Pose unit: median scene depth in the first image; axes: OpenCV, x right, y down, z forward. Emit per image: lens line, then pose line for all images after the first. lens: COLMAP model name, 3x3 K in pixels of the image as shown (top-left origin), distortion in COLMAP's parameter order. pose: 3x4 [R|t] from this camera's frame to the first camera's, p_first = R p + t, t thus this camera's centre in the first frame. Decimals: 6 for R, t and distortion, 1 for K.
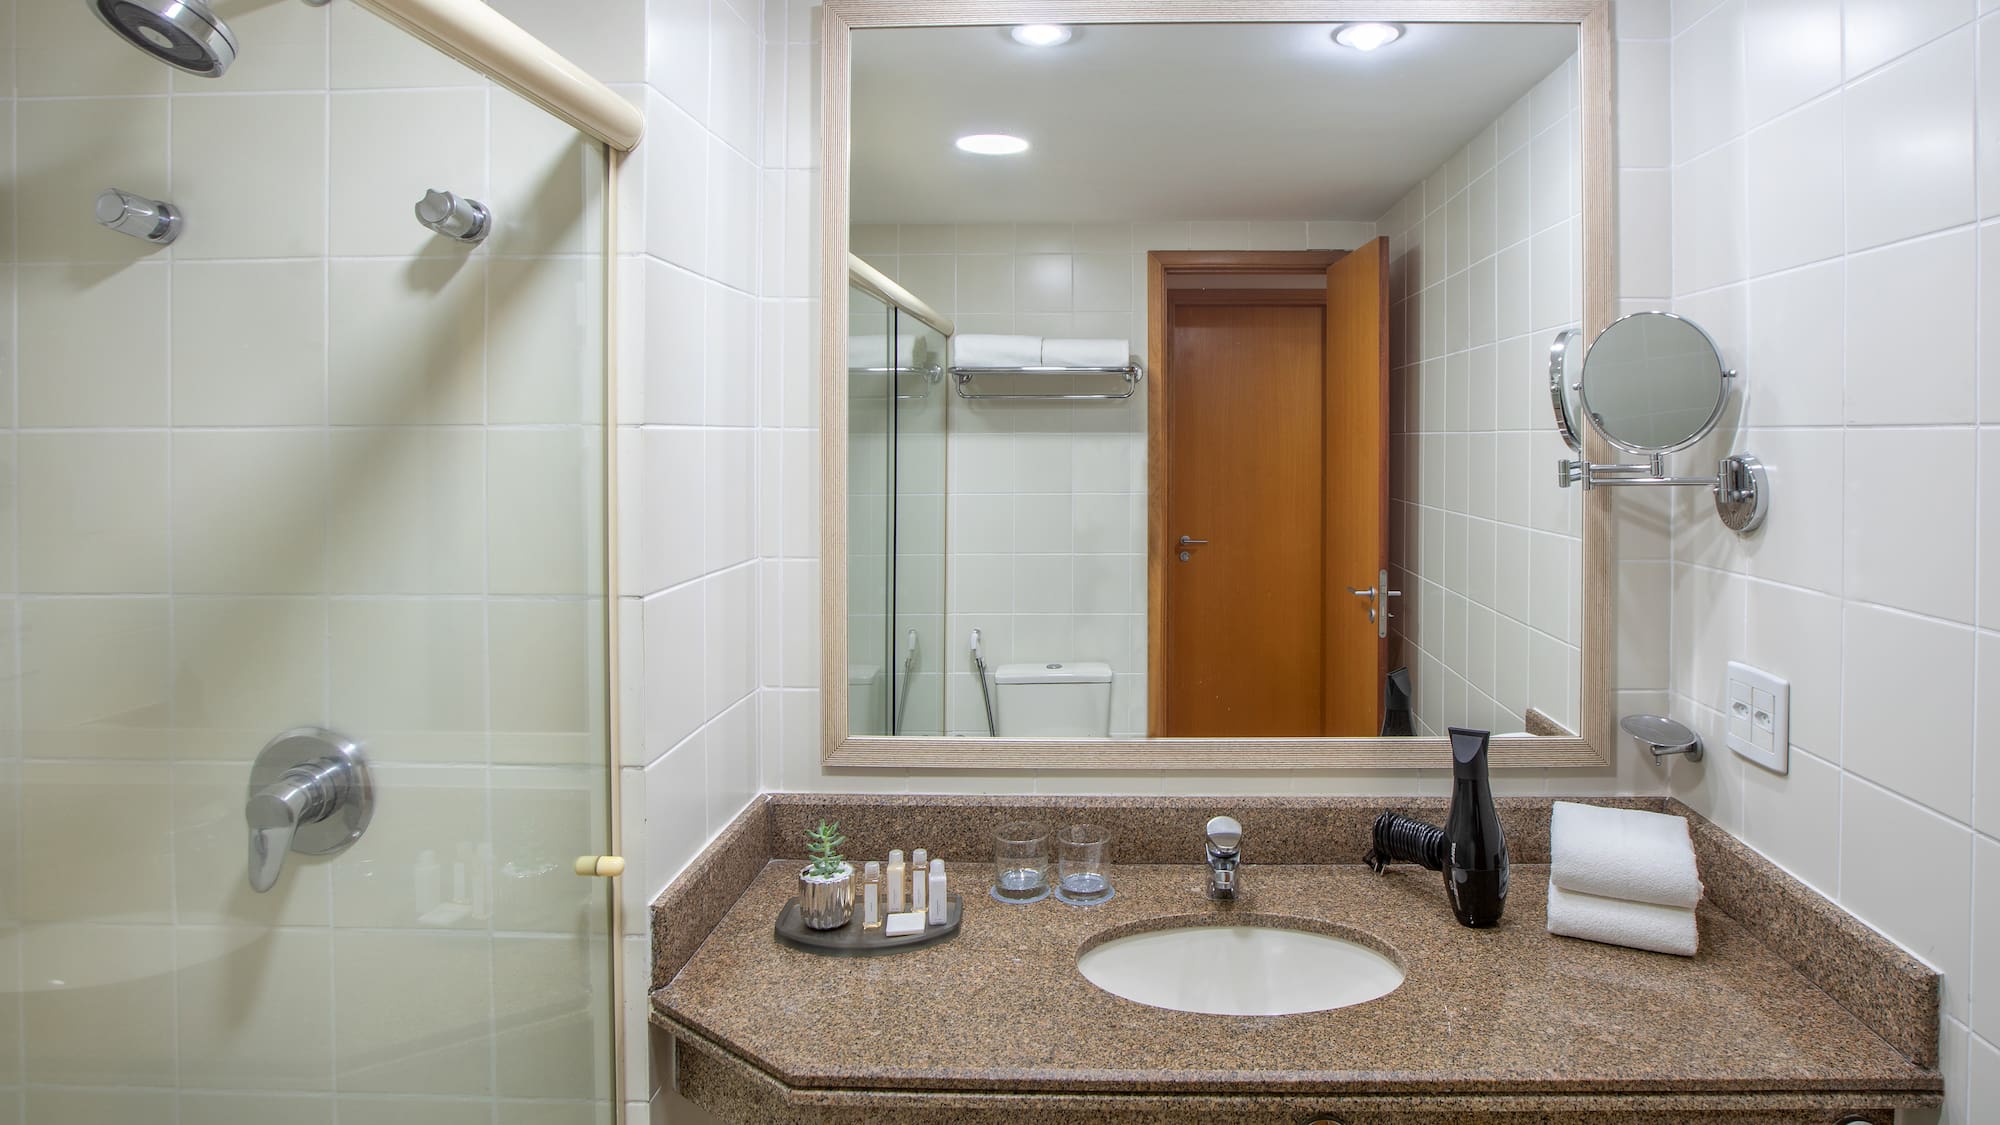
lens RADIAL K [[1034.4, 0, 1111.9], [0, 1034.4, 406.3], [0, 0, 1]] dist [-0.062129, 0.030085]
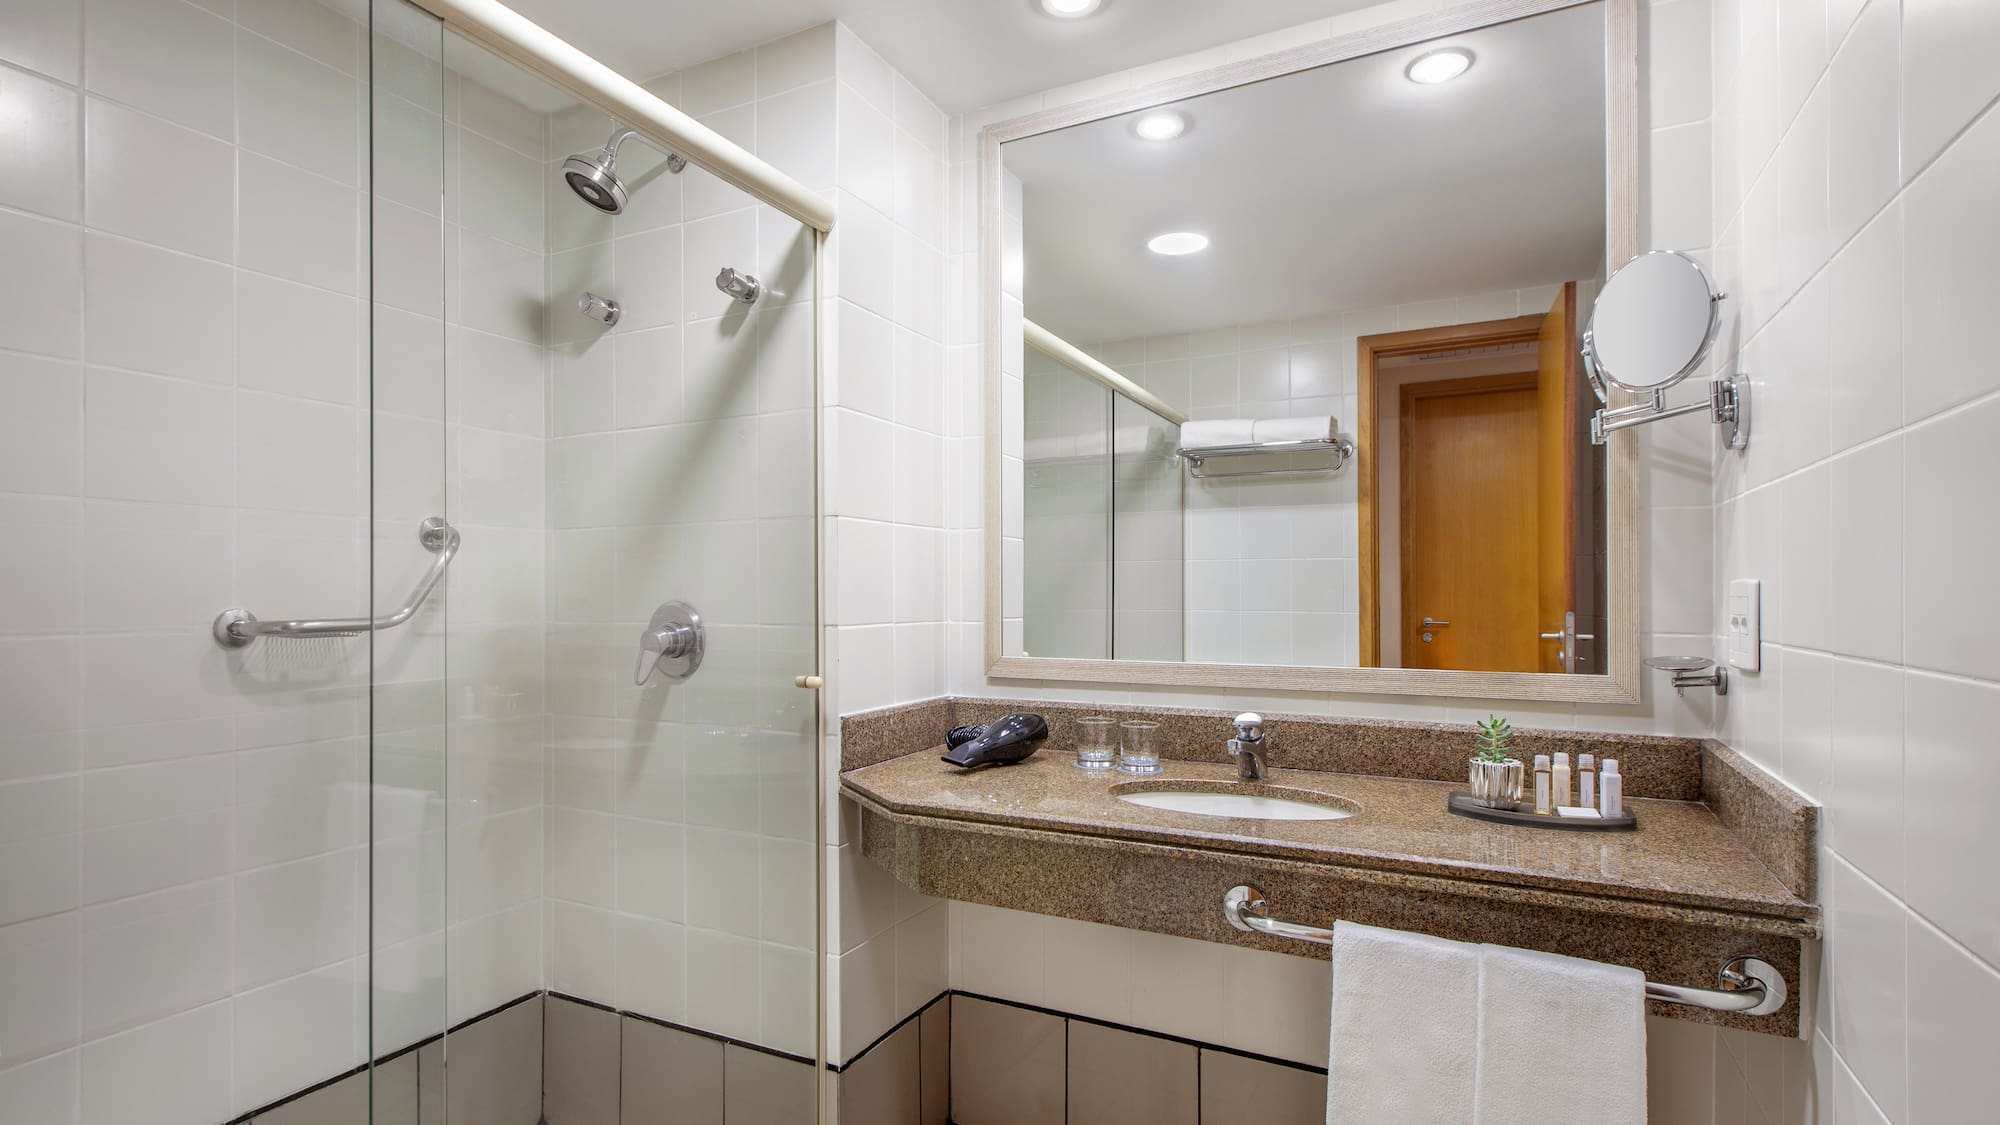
lens RADIAL K [[945.2, 0, 1026.0], [0, 945.2, 562.2], [0, 0, 1]] dist [0.004412, 0.000249]
pose [[0.903792, -0.003167, -0.427960, 0.421326], [0.002287, 0.999994, -0.002570, 0.261763], [0.427966, 0.001344, 0.903794, -0.187910]]
